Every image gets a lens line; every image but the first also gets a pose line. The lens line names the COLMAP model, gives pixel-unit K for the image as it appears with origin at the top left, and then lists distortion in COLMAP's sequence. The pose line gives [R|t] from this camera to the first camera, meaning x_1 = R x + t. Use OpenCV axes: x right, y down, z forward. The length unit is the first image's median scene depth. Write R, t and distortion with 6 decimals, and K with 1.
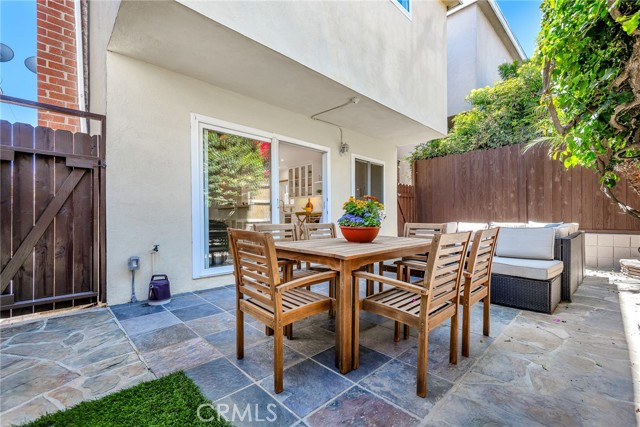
lens RADIAL K [[280.5, 0, 322.3], [0, 280.5, 218.5], [0, 0, 1]] dist [0.000982, 0.000083]
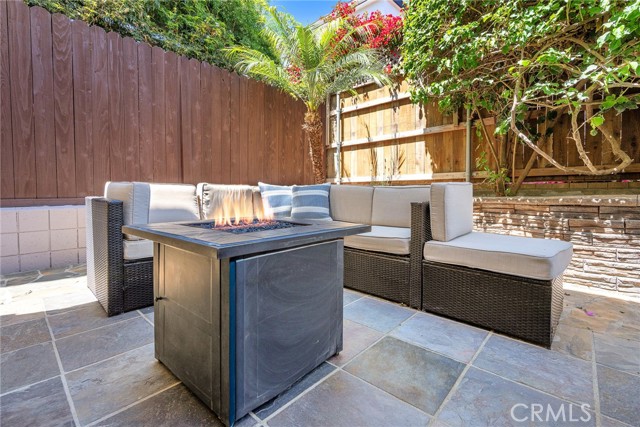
lens RADIAL K [[286.5, 0, 320.0], [0, 286.5, 201.9], [0, 0, 1]] dist [-0.000397, -0.000101]
pose [[-0.042193, -0.027840, 0.998722, 0.075605], [0.001218, 0.999610, 0.027916, 0.028398], [-0.999109, 0.002394, -0.042142, 0.716956]]
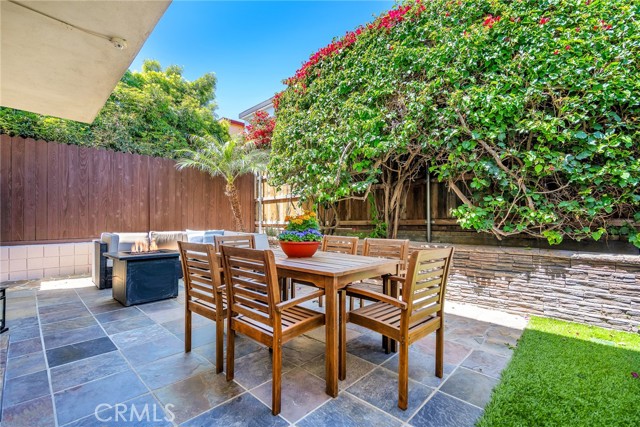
lens RADIAL K [[280.5, 0, 322.3], [0, 280.5, 218.5], [0, 0, 1]] dist [0.000982, 0.000083]
pose [[-0.028711, 0.010654, 0.999531, -0.355097], [0.000712, 0.999943, -0.010638, -0.019339], [-0.999588, 0.000406, -0.028717, 0.376437]]
